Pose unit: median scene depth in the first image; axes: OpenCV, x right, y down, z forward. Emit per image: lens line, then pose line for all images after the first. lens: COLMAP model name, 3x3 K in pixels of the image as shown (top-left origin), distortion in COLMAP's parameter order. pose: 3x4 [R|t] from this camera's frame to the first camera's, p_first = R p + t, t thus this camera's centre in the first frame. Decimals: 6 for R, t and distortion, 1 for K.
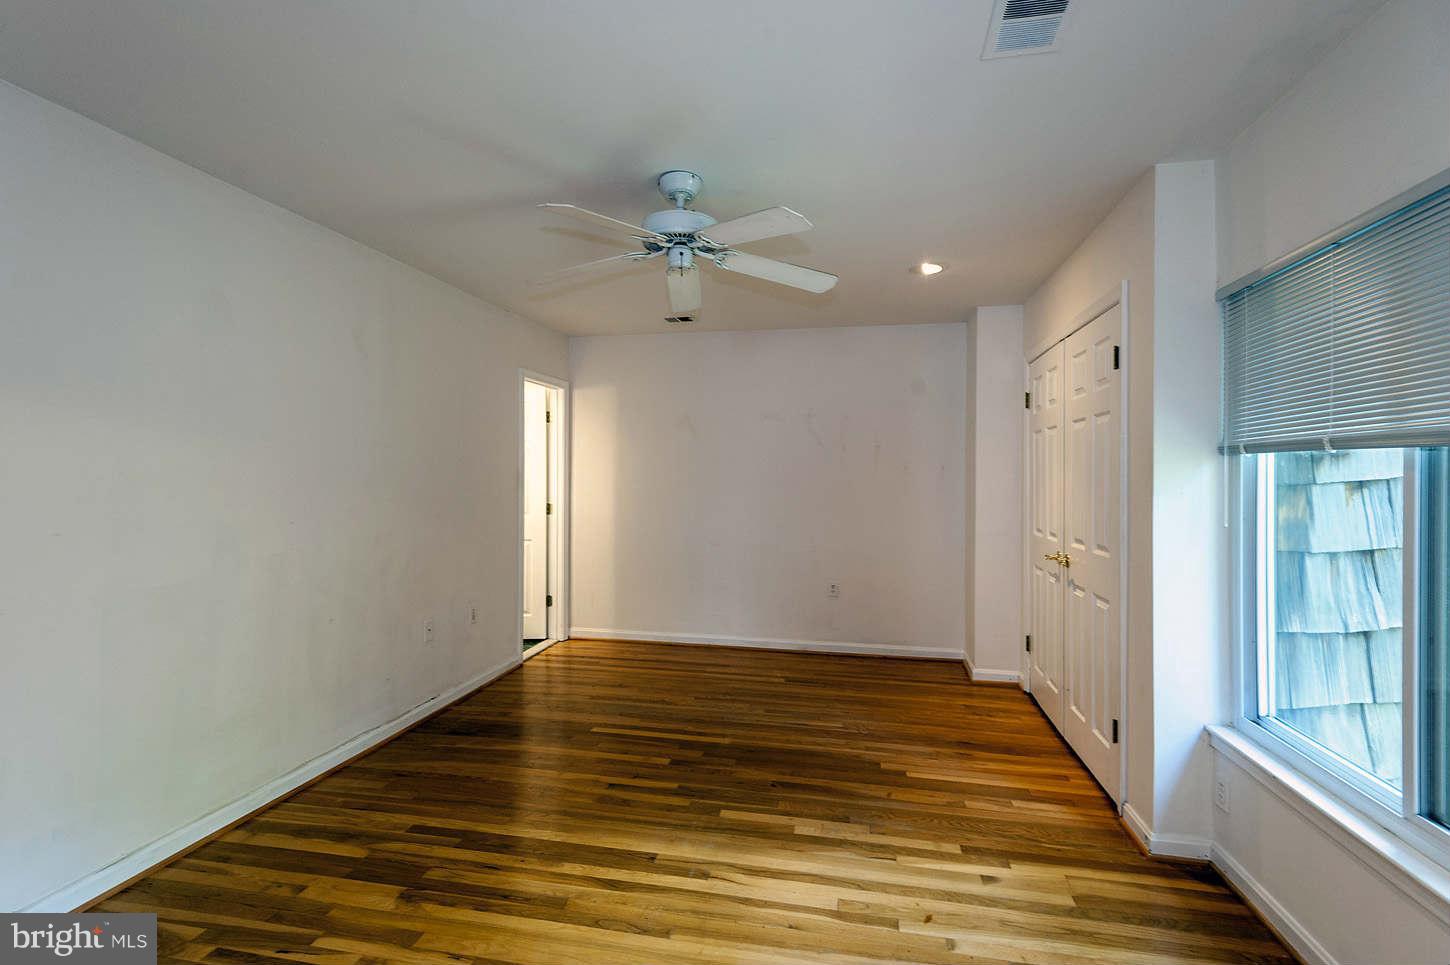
lens RADIAL K [[675.4, 0, 724.1], [0, 675.4, 480.1], [0, 0, 1]] dist [0.003429, -0.002452]
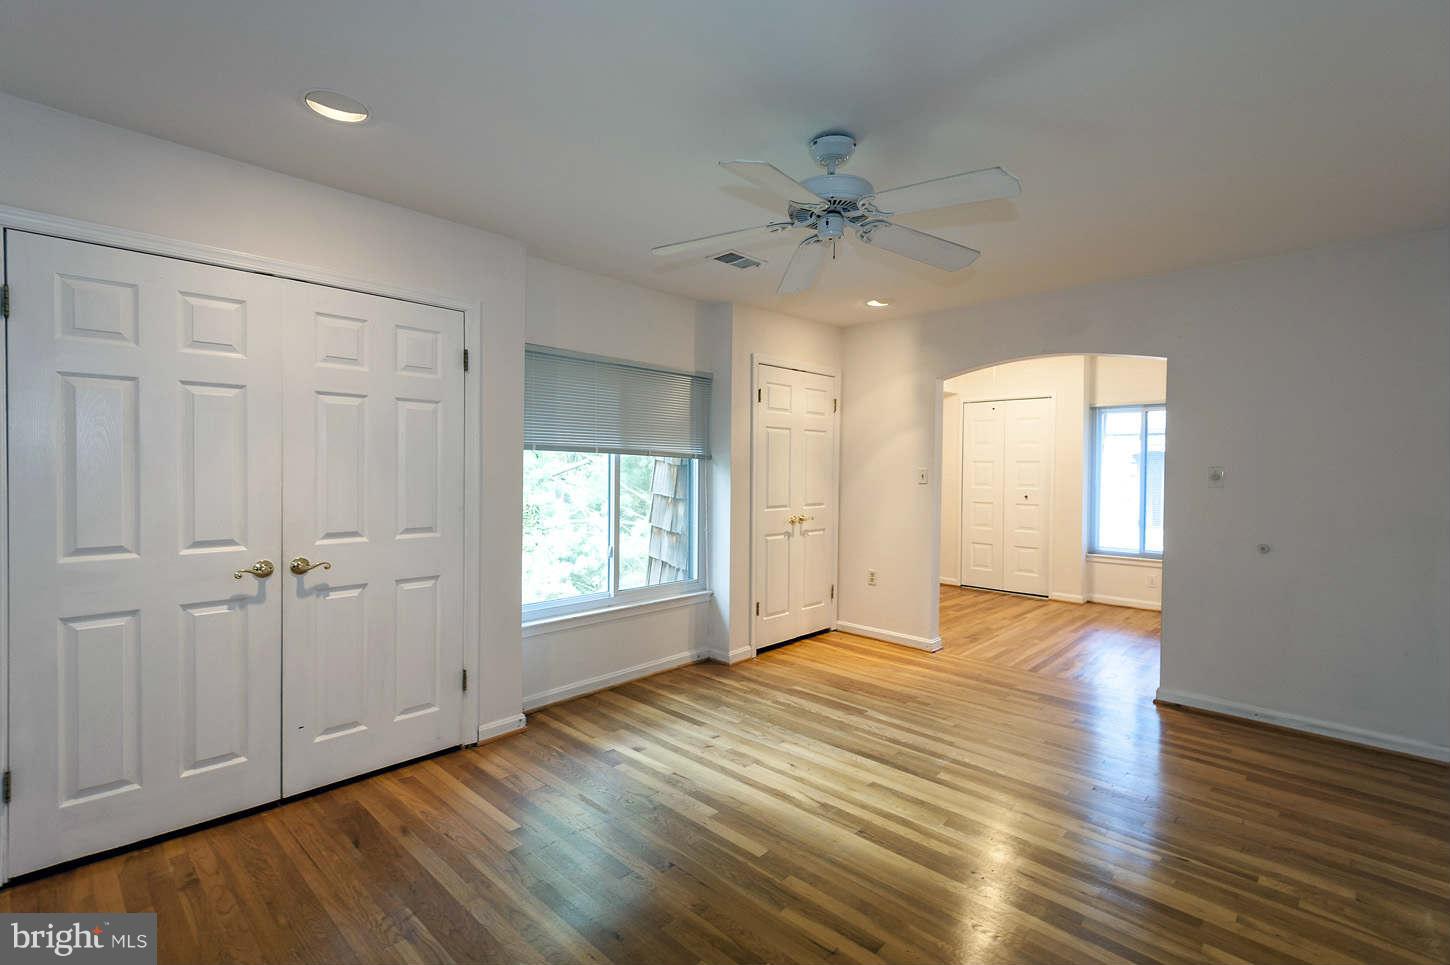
lens RADIAL K [[675.4, 0, 717.8], [0, 675.4, 476.6], [0, 0, 1]] dist [0.003429, -0.002452]
pose [[-0.857654, -0.018795, 0.513884, -0.437978], [-0.012929, 0.999804, 0.014988, -0.002695], [-0.514065, 0.006210, -0.857729, 1.989963]]
